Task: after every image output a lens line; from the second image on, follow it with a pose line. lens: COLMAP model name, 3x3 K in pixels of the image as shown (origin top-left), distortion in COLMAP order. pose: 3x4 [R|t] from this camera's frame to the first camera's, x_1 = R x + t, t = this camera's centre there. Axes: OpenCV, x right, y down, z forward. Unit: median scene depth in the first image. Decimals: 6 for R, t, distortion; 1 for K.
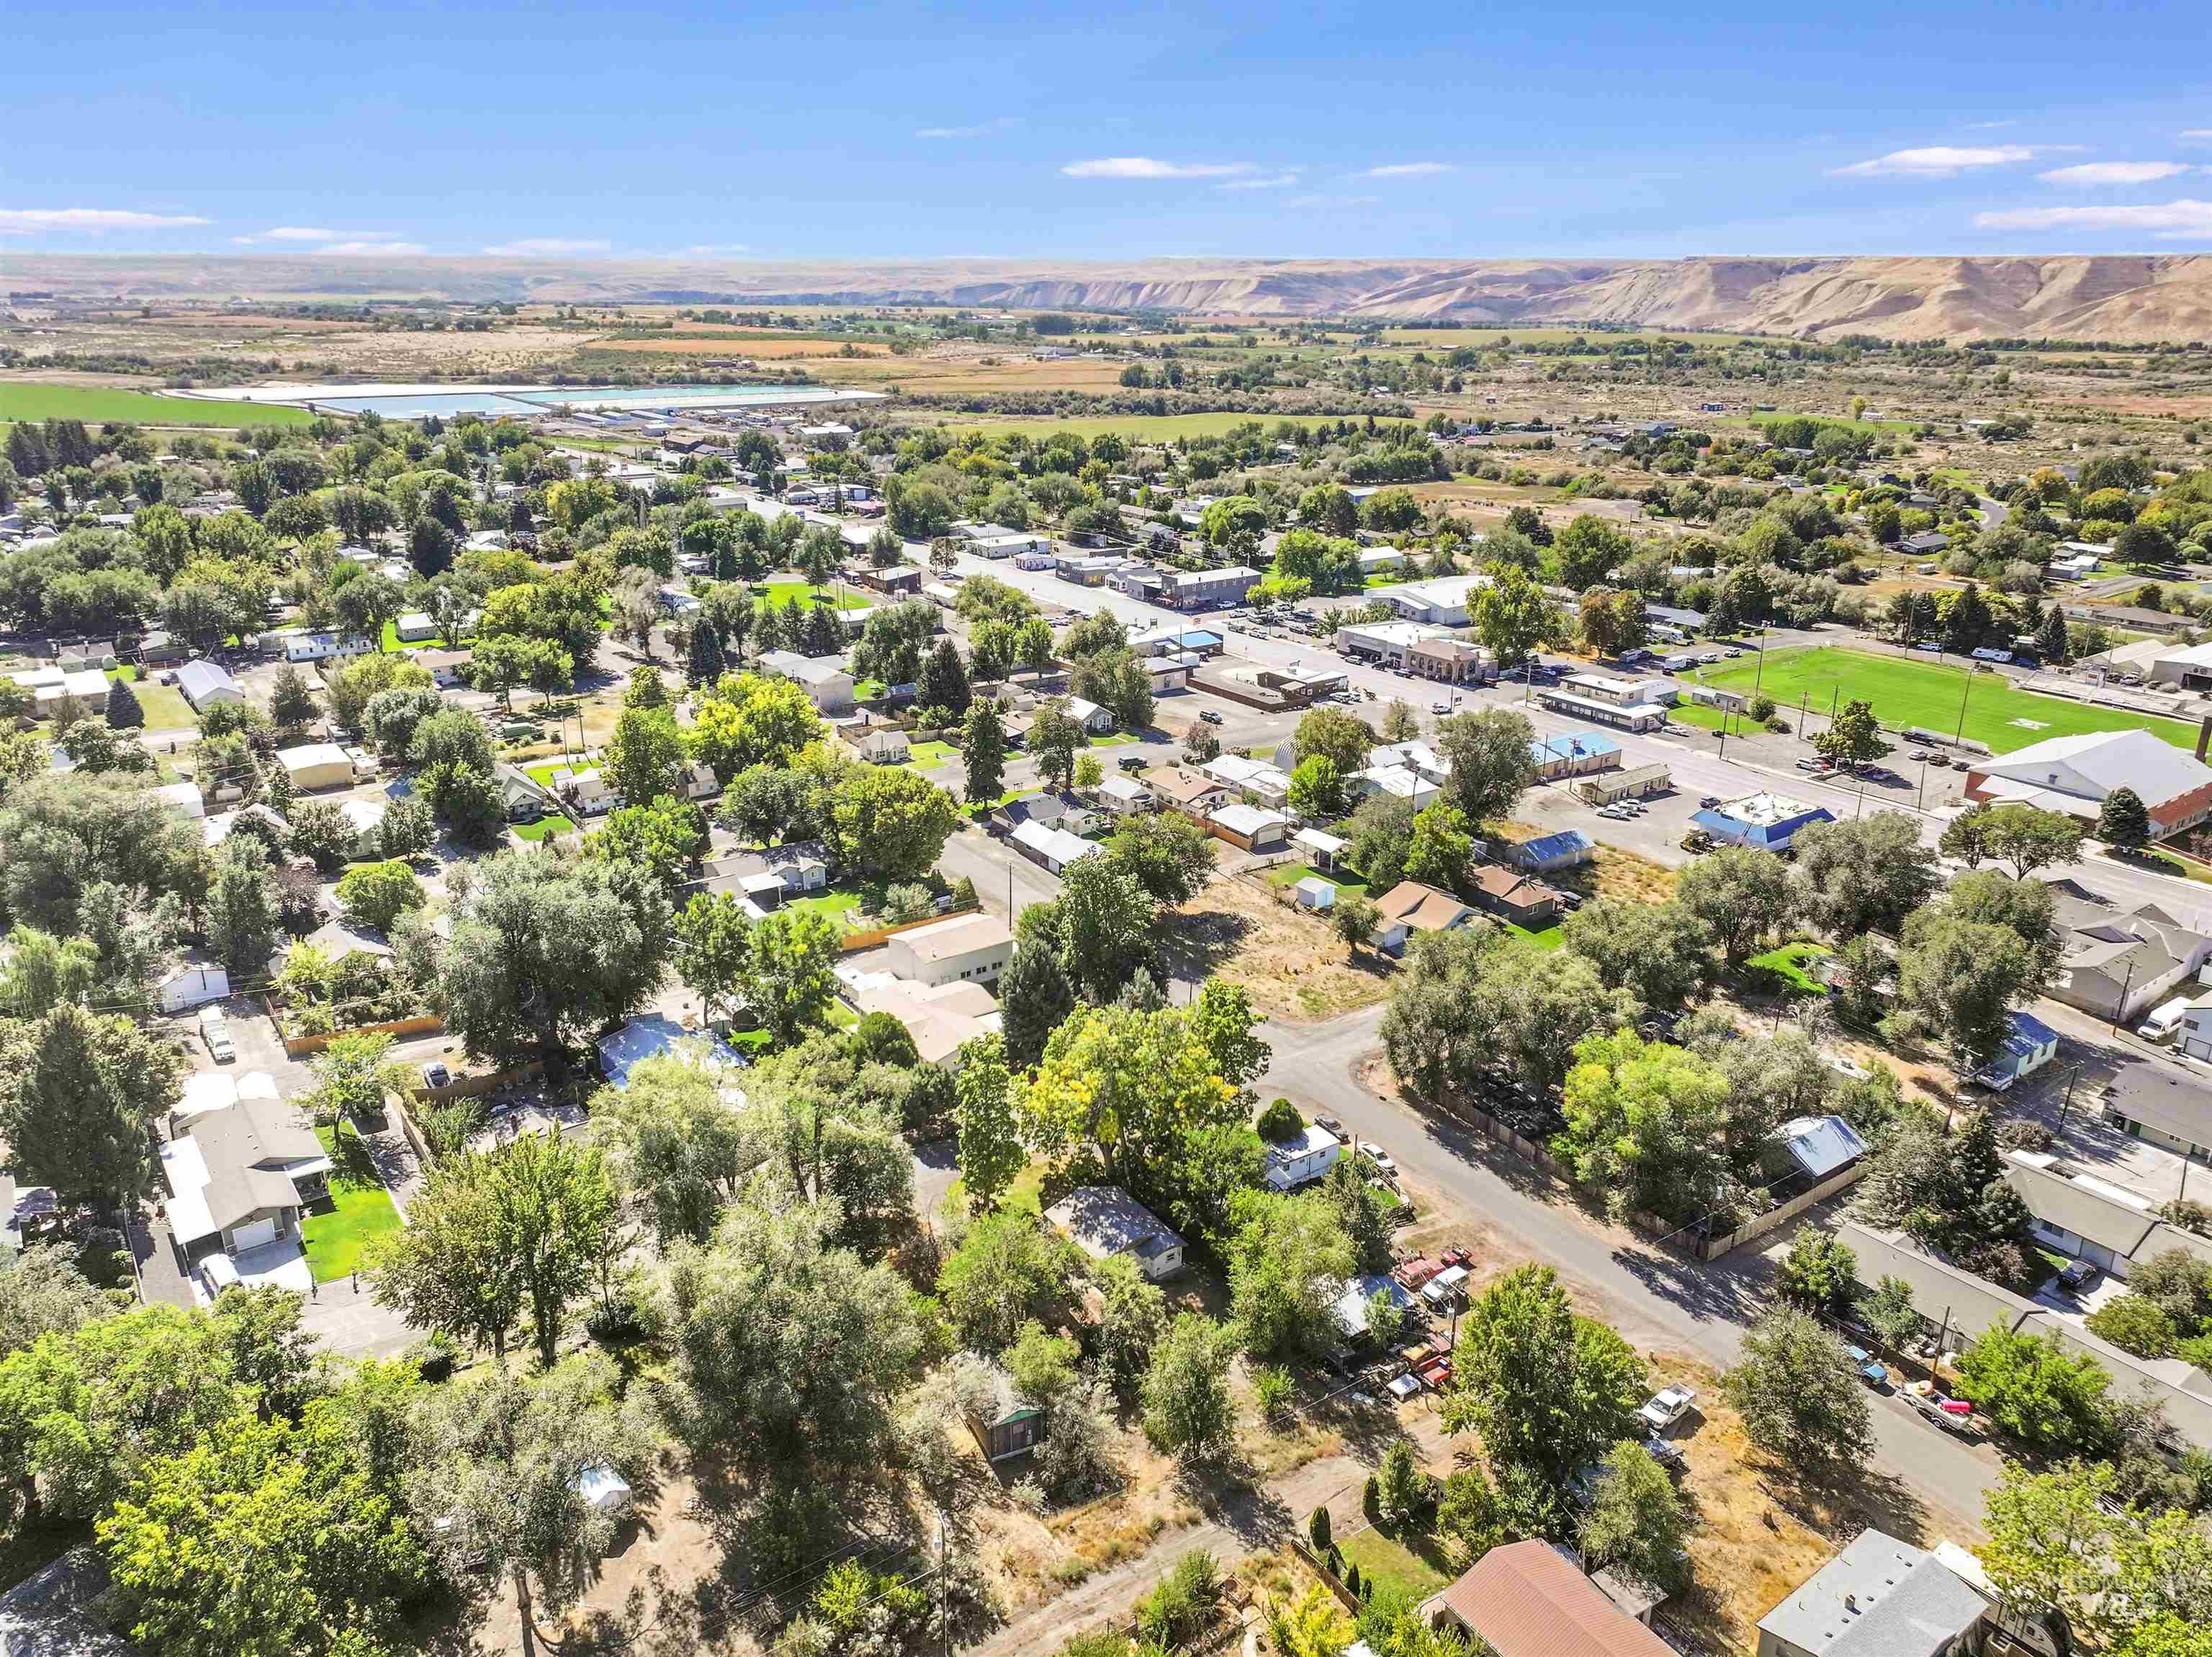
lens RADIAL K [[1560.9, 0, 1106.0], [0, 1560.9, 828.5], [0, 0, 1]] dist [0.010284, 0.012538]
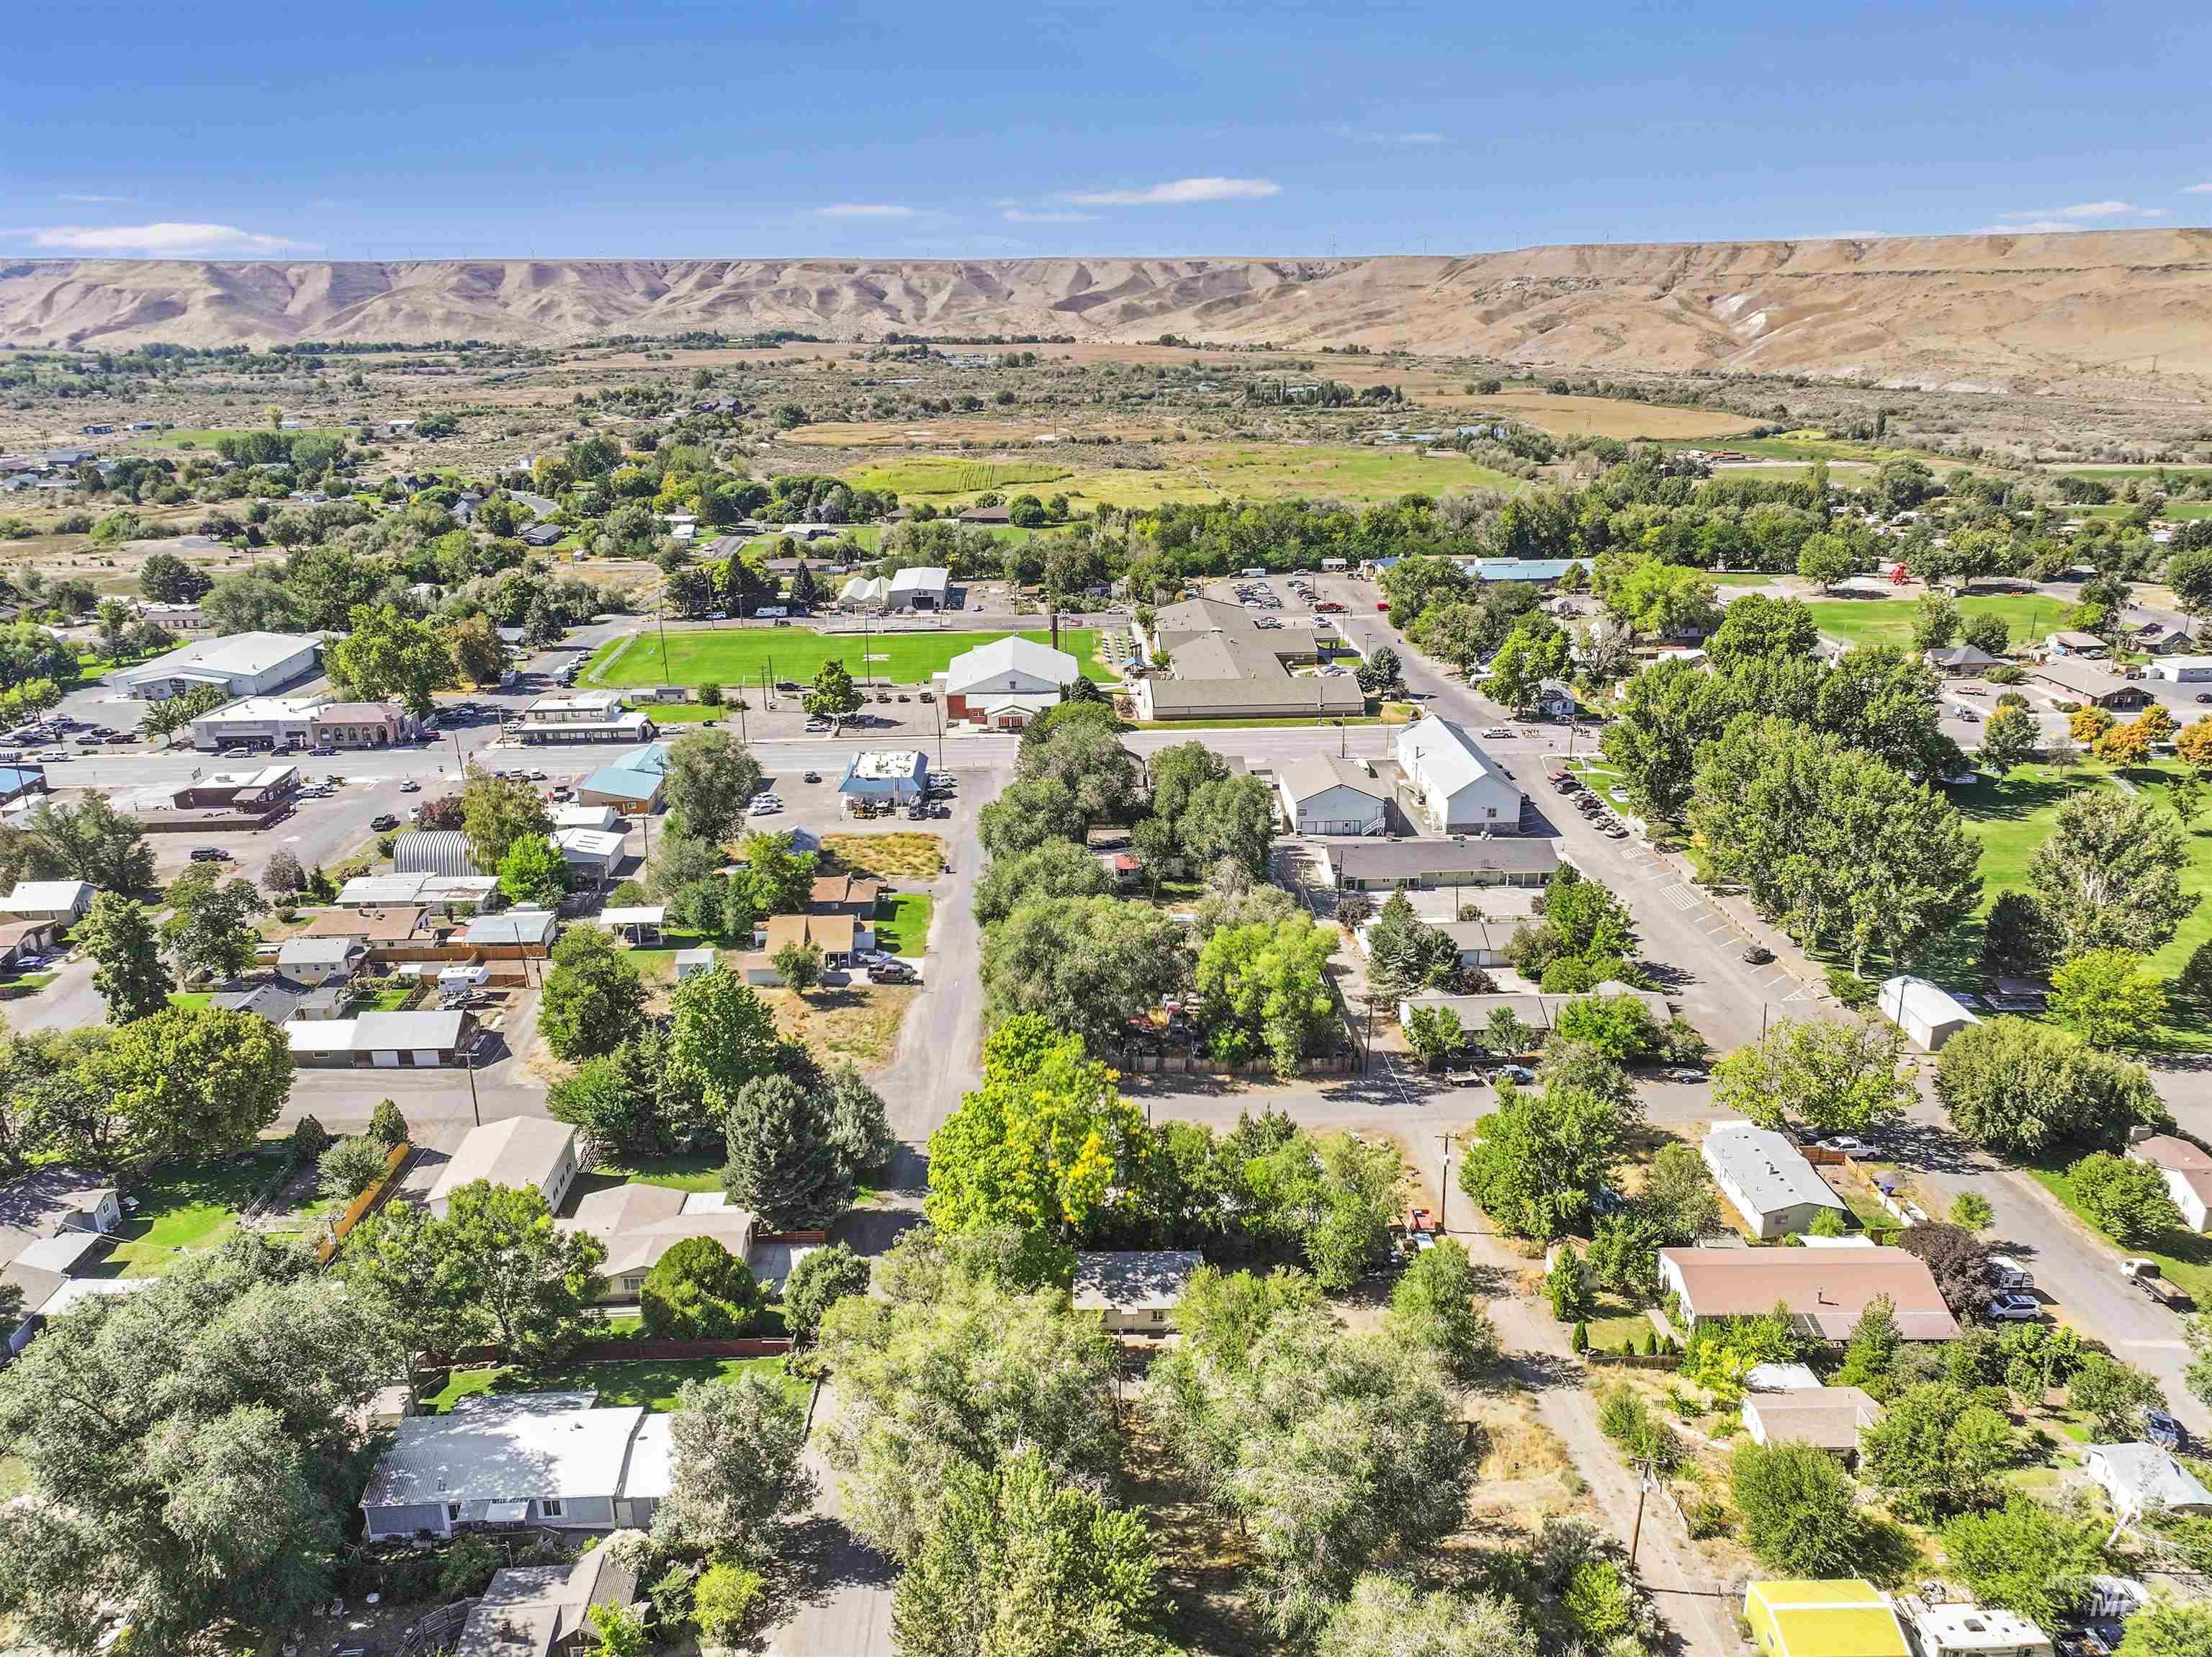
lens RADIAL K [[1586.5, 0, 1106.0], [0, 1586.5, 828.5], [0, 0, 1]] dist [0.008641, 0.010868]
pose [[0.546116, -0.284271, 0.788002, -0.283212], [0.289994, 0.946655, 0.140528, -0.060116], [-0.785914, 0.151771, 0.599421, 0.161393]]
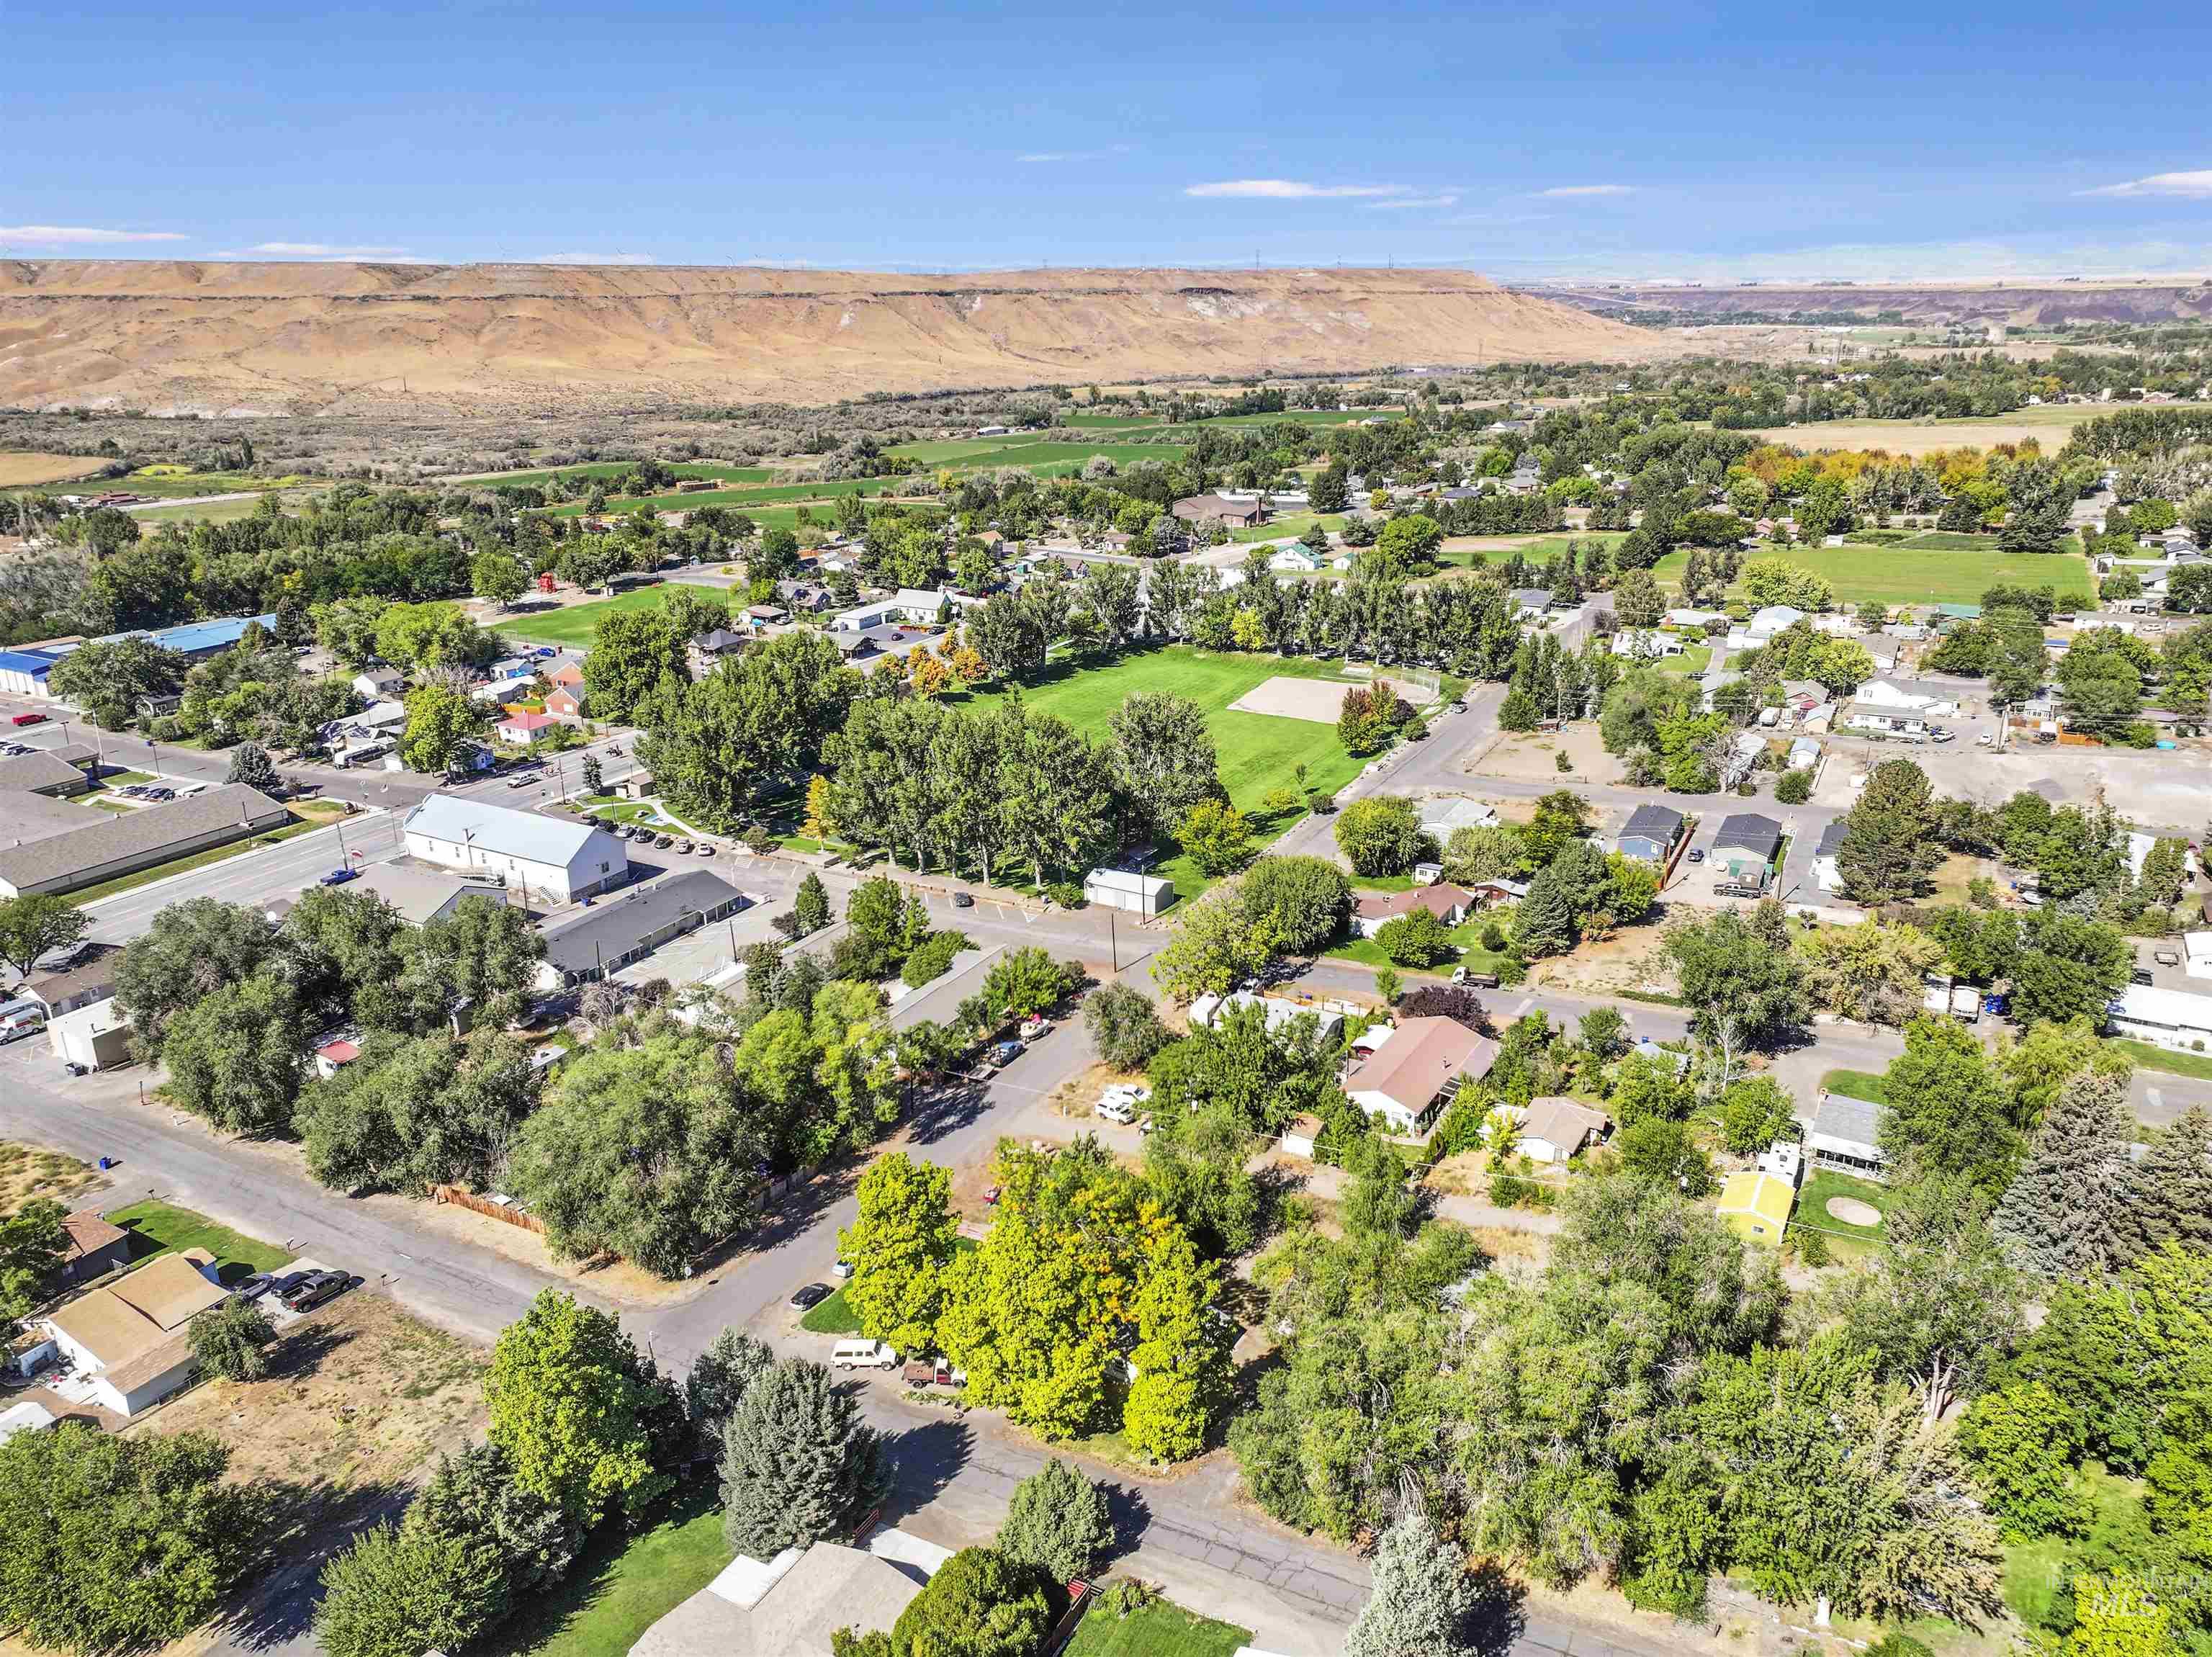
lens RADIAL K [[1560.9, 0, 1106.0], [0, 1560.9, 828.5], [0, 0, 1]] dist [0.010284, 0.012538]
pose [[-0.434578, -0.295766, 0.850685, -0.279727], [0.299414, 0.843371, 0.446181, -0.172944], [-0.849408, 0.448607, -0.277954, 0.473282]]
